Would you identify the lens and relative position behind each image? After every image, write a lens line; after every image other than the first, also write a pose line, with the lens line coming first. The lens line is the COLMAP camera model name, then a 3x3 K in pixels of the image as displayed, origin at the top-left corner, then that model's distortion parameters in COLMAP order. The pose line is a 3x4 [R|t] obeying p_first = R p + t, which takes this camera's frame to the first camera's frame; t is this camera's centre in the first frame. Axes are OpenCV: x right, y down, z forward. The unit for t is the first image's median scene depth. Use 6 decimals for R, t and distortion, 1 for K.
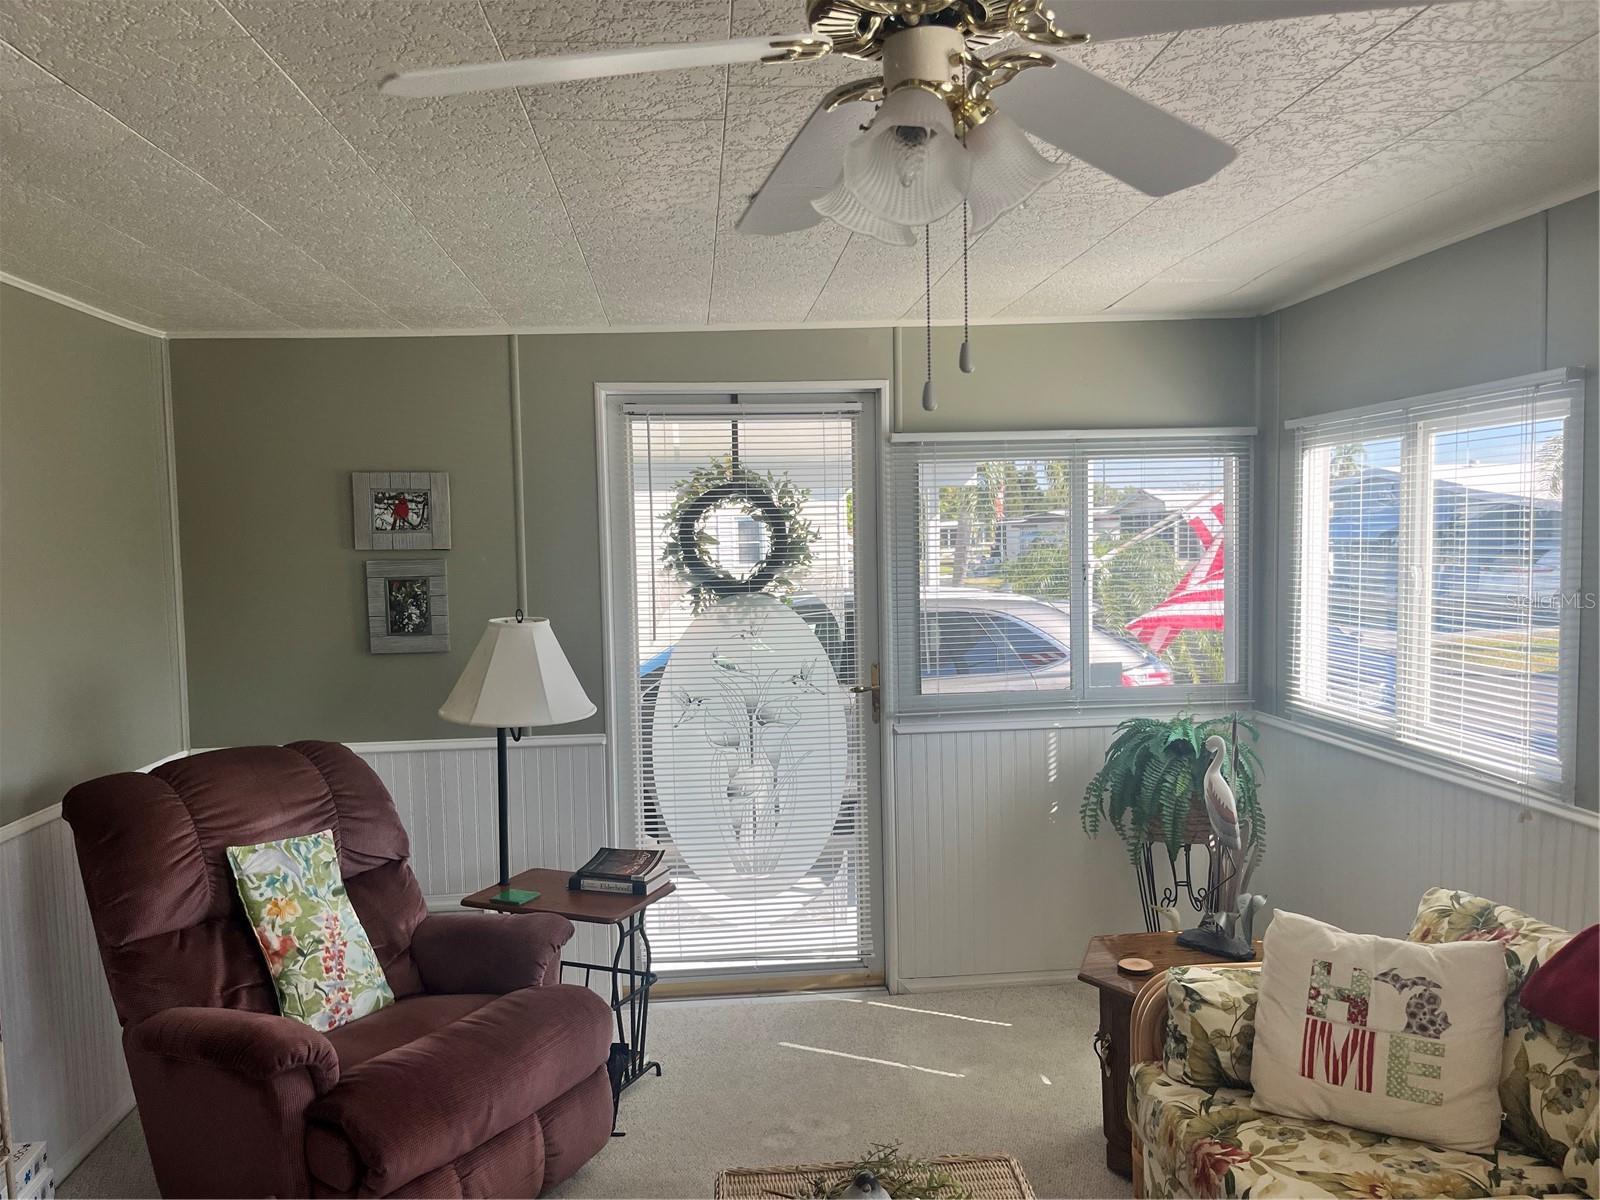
lens RADIAL K [[1215.9, 0, 803.8], [0, 1215.9, 609.6], [0, 0, 1]] dist [0.065995, -0.085493]
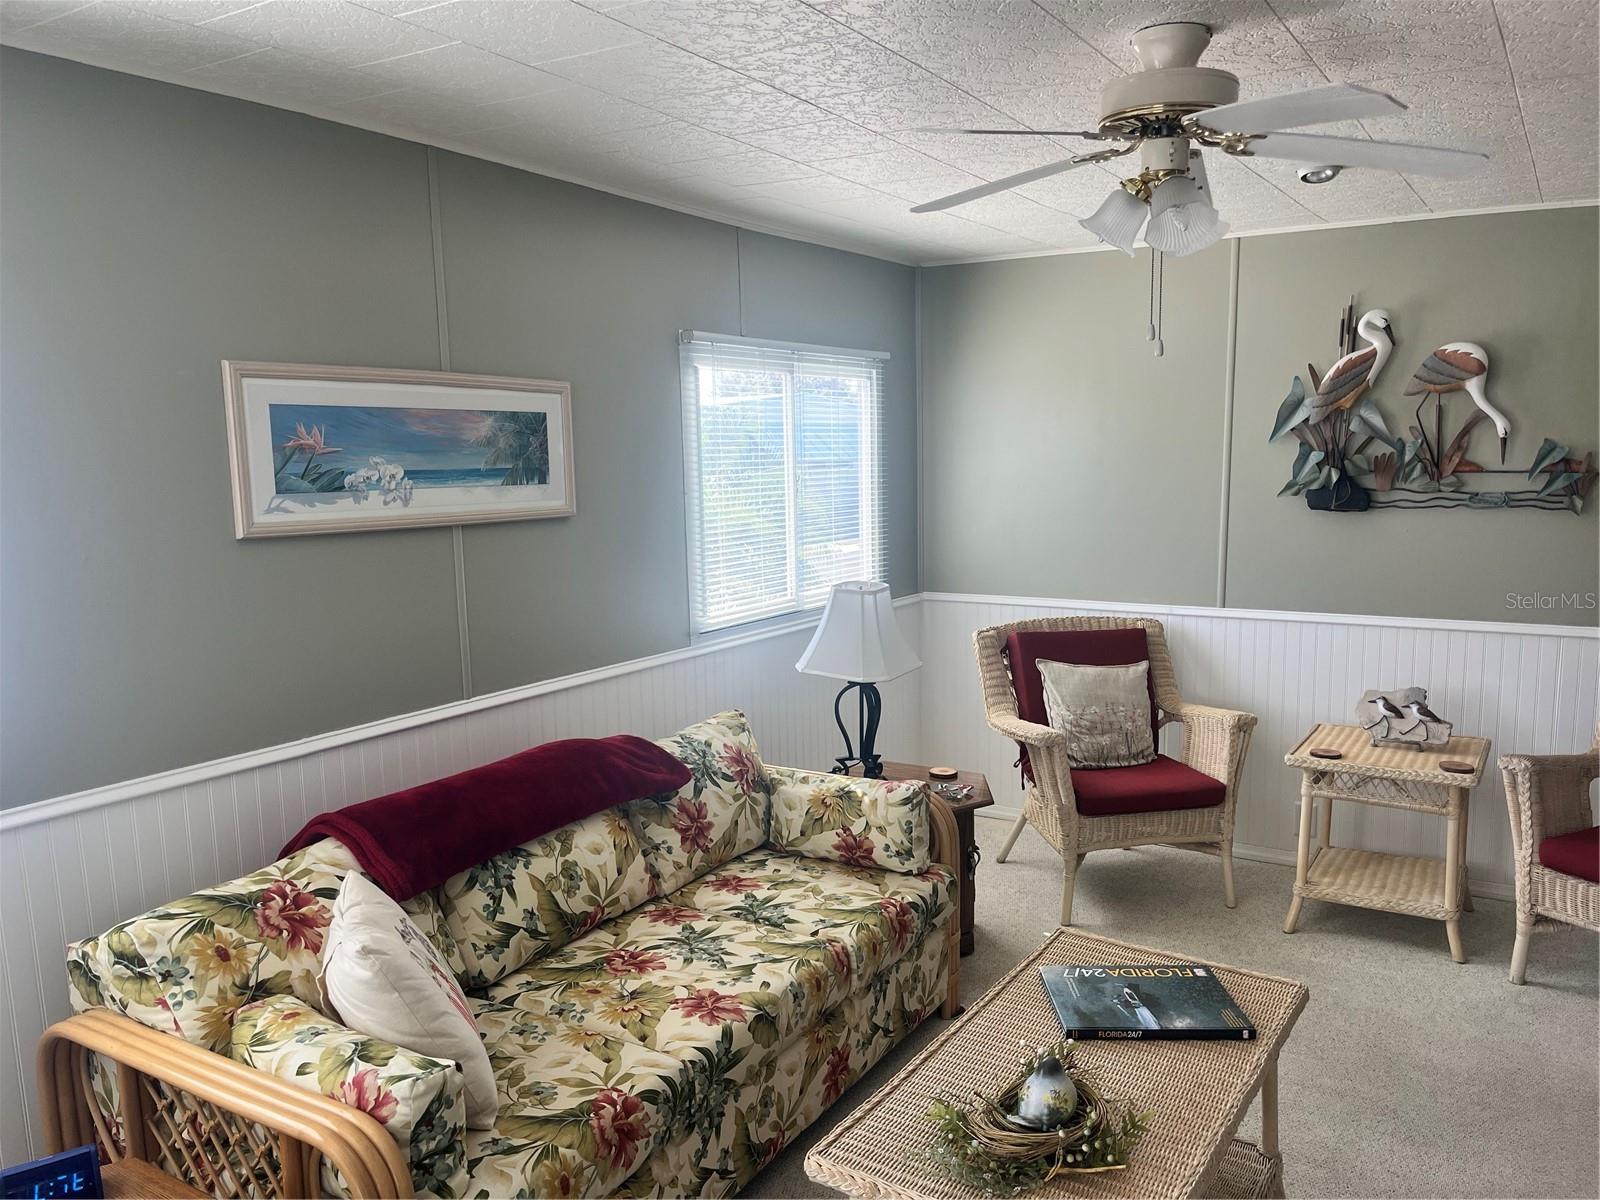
lens RADIAL K [[1215.9, 0, 807.9], [0, 1215.9, 610.8], [0, 0, 1]] dist [0.065995, -0.085493]
pose [[-0.792272, -0.043598, 0.608608, -0.219320], [0.074875, 0.982959, 0.167886, -0.051513], [-0.605556, 0.178581, -0.775507, 1.028626]]
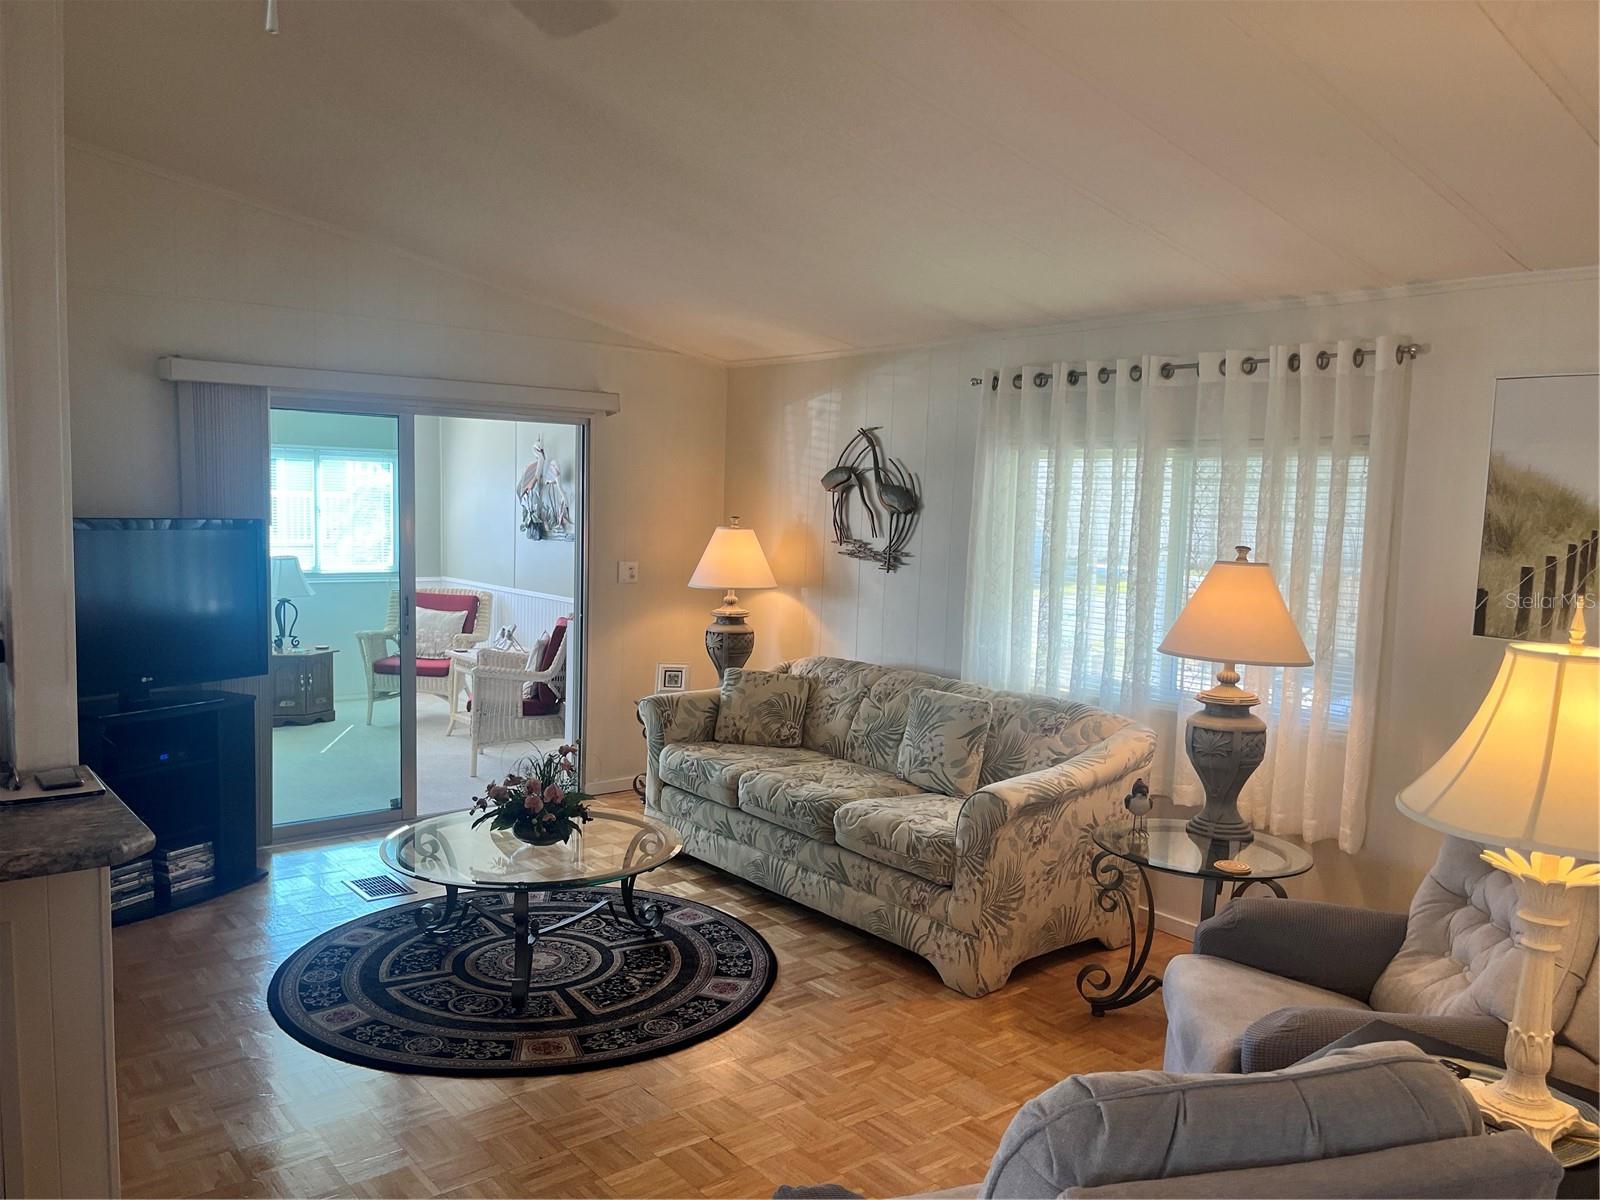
lens RADIAL K [[1215.9, 0, 784.9], [0, 1215.9, 624.2], [0, 0, 1]] dist [0.065995, -0.085493]
pose [[-0.547891, -0.081750, 0.832546, -2.238574], [0.038429, 0.991703, 0.122668, -0.015549], [-0.835667, 0.099202, -0.540204, 0.641829]]
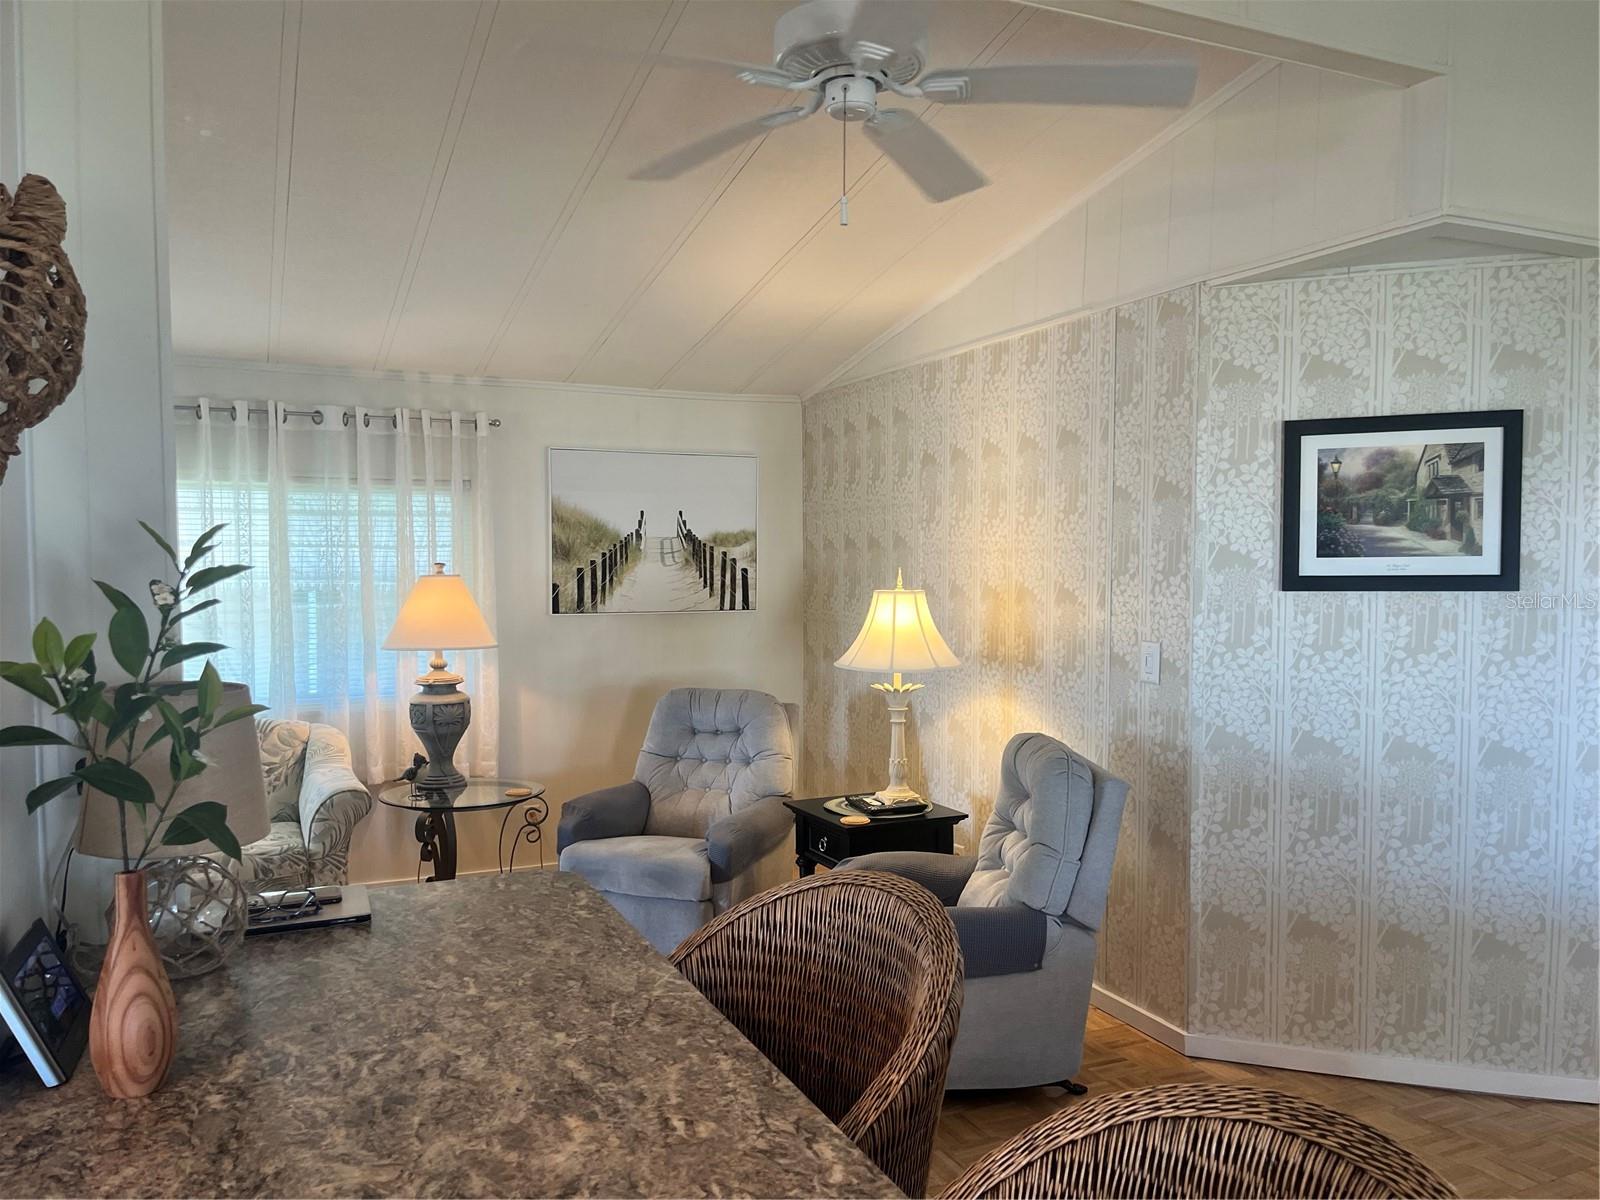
lens RADIAL K [[1215.9, 0, 805.5], [0, 1215.9, 619.4], [0, 0, 1]] dist [0.065995, -0.085493]
pose [[-0.945223, 0.037452, -0.324269, -1.441714], [-0.004579, 0.991777, 0.127897, -0.056582], [0.326392, 0.122376, -0.937279, 1.224094]]
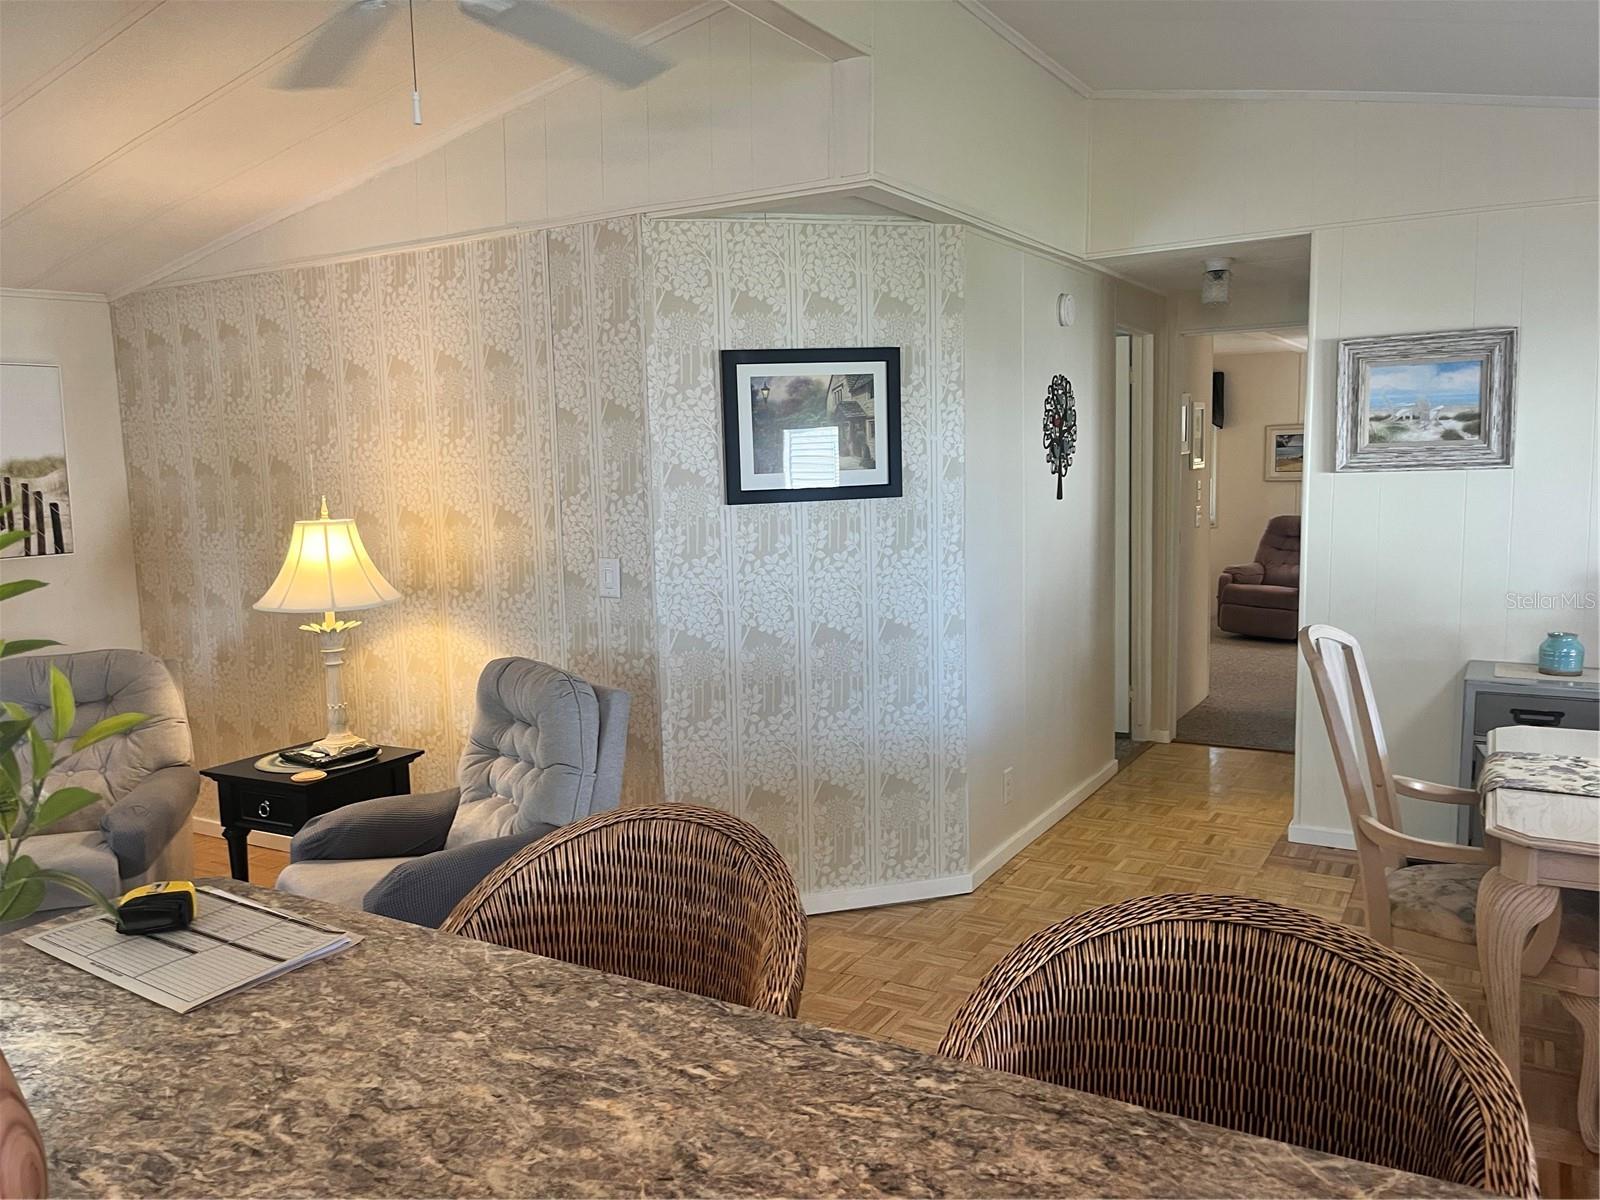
lens RADIAL K [[1215.9, 0, 783.9], [0, 1215.9, 603.4], [0, 0, 1]] dist [0.065995, -0.085493]
pose [[-0.593224, 0.129999, -0.794472, -1.263969], [-0.018424, 0.984425, 0.174838, -0.059498], [0.804827, 0.118355, -0.581589, 1.100145]]
